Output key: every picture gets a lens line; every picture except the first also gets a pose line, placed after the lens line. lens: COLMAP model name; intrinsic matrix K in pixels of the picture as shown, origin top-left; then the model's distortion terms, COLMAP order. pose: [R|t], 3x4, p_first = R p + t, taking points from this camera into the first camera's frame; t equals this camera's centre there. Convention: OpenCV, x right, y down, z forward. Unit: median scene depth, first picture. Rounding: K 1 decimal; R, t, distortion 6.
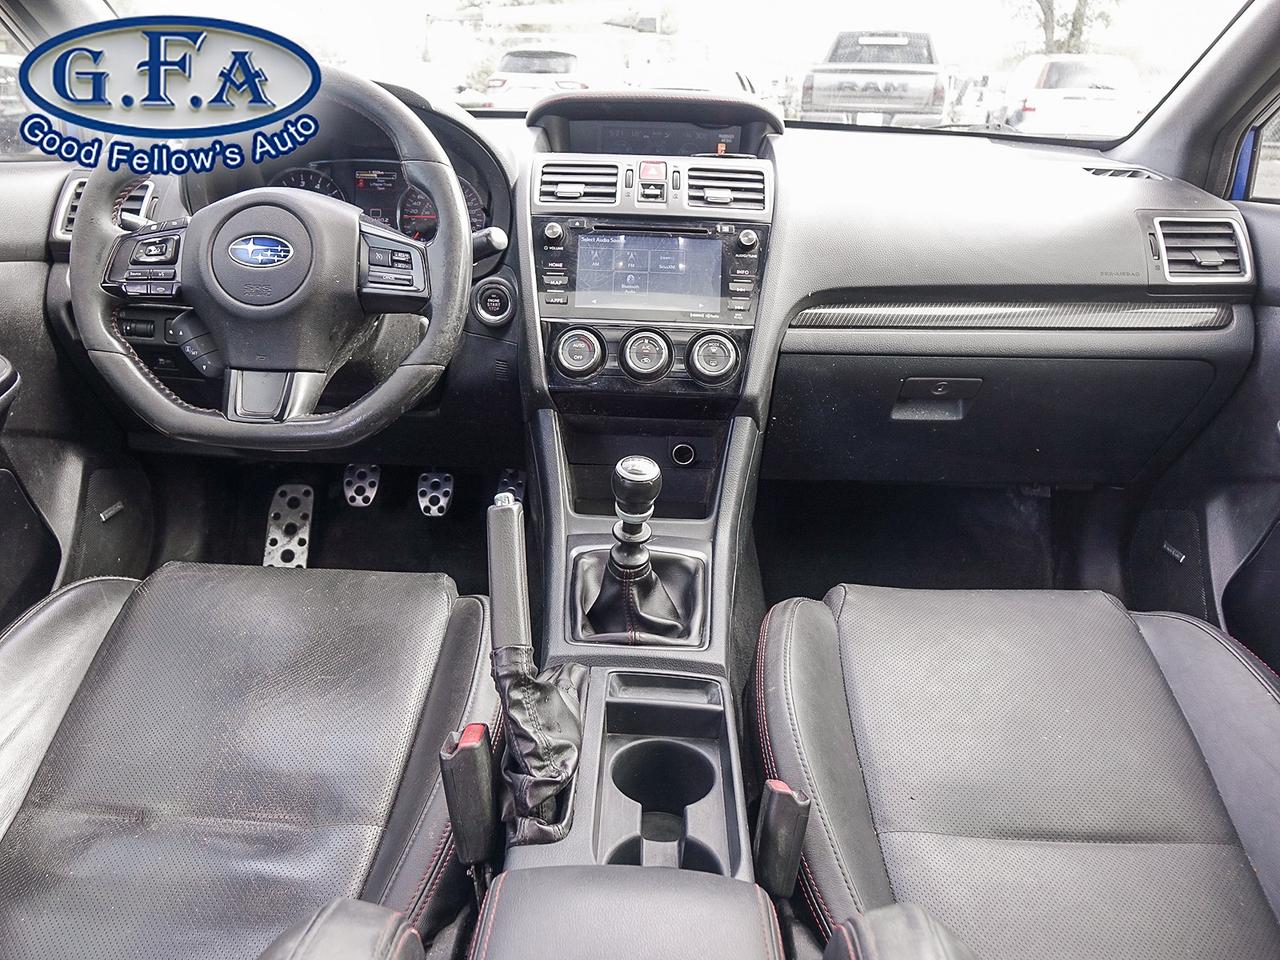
lens RADIAL K [[983.7, 0, 640.9], [0, 983.7, 476.7], [0, 0, 1]] dist [0.002238, -0.005505]
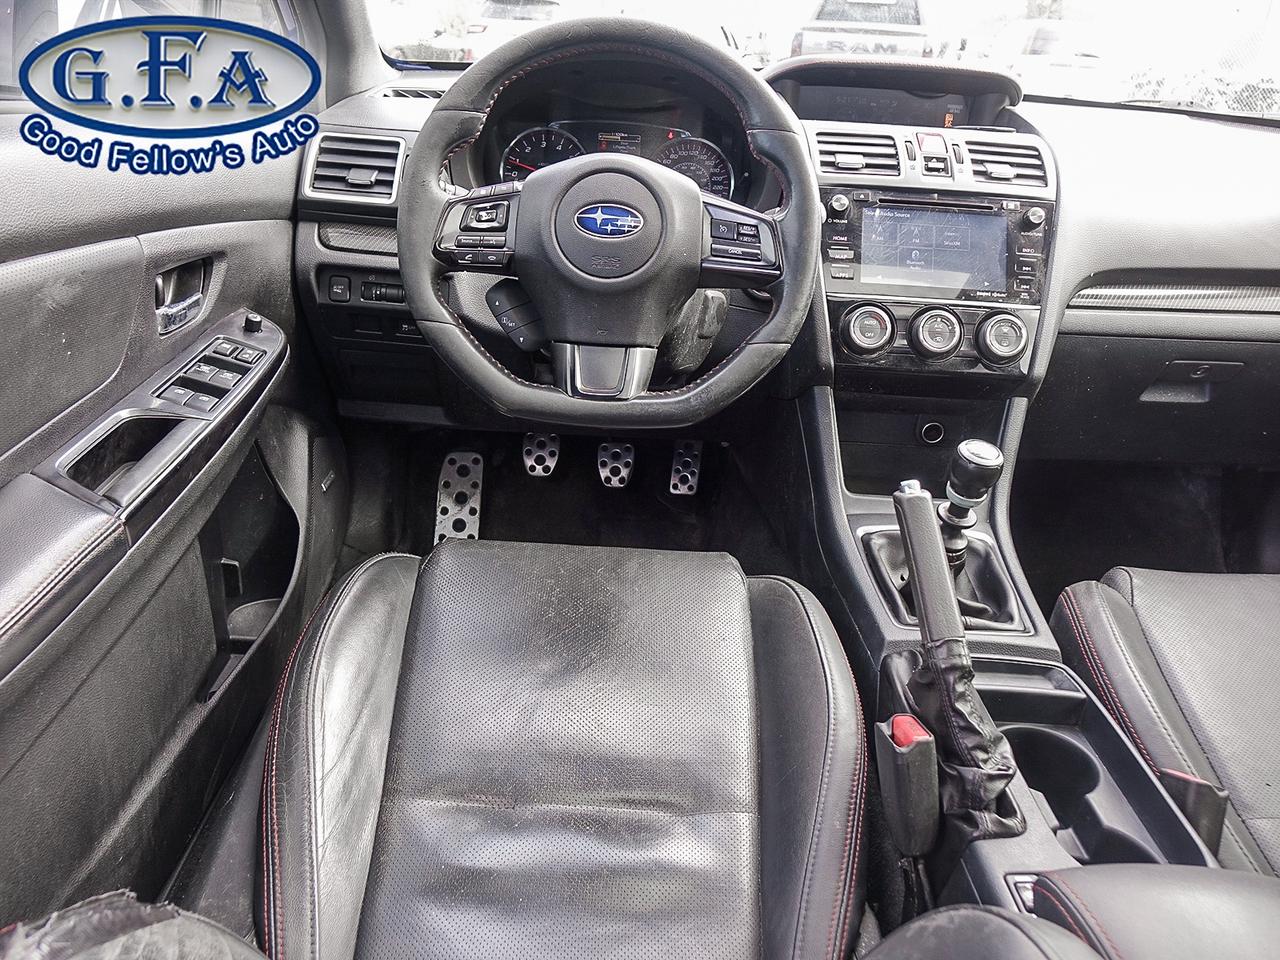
lens RADIAL K [[983.7, 0, 637.8], [0, 983.7, 475.8], [0, 0, 1]] dist [0.002238, -0.005505]
pose [[0.998808, 0.013956, 0.046769, -0.327752], [-0.015897, 0.999017, 0.041392, -0.017132], [-0.046146, -0.042086, 0.998048, 0.025003]]
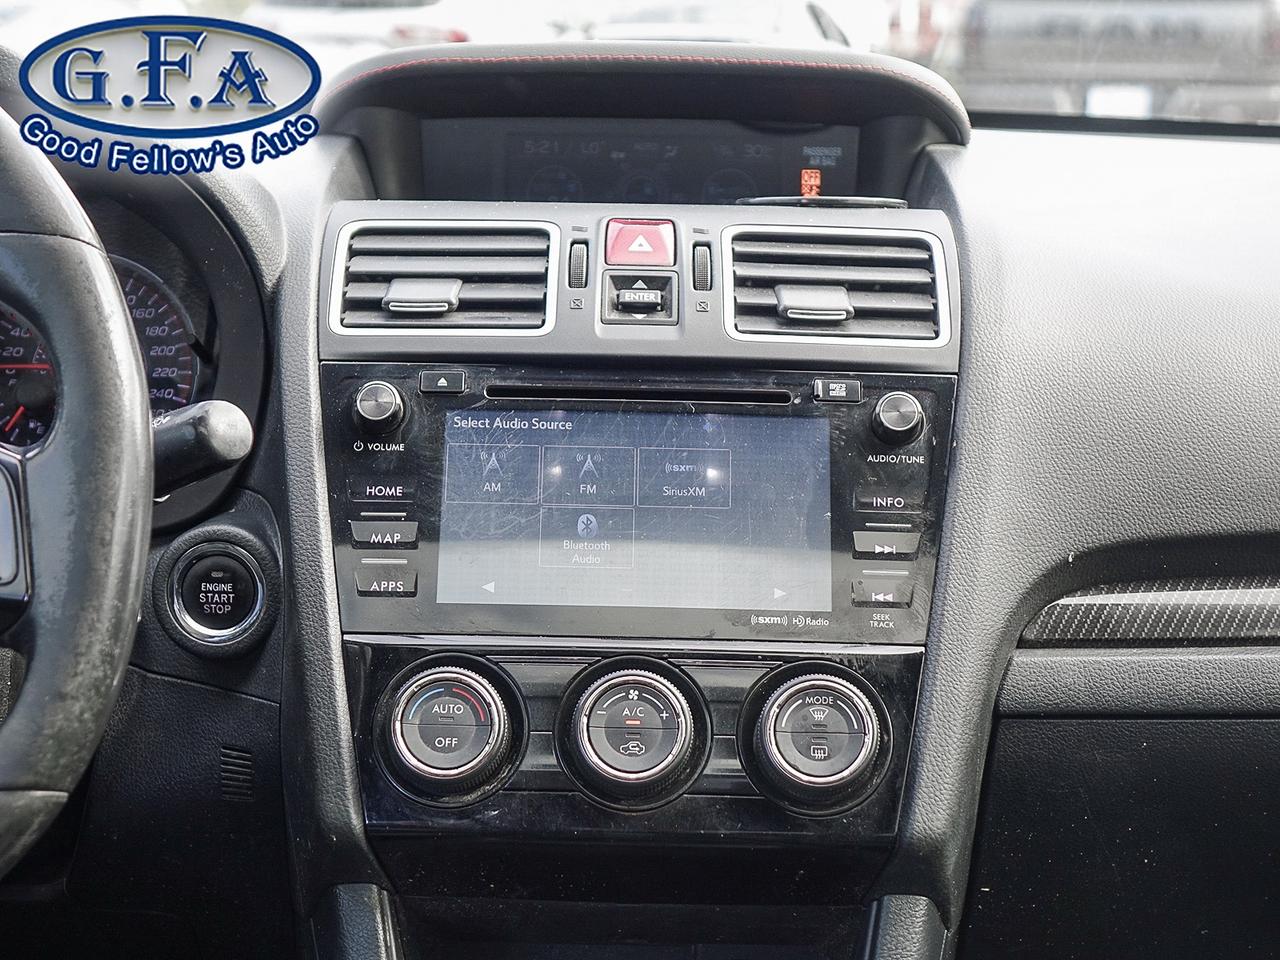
lens RADIAL K [[2363.4, 0, 634.0], [0, 2363.4, 477.5], [0, 0, 1]] dist [0.023639, 0.000000]
pose [[0.999703, -0.016176, 0.018239, -0.008778], [0.019379, 0.981207, -0.191982, -0.046930], [-0.014790, 0.192279, 0.981229, 0.121262]]
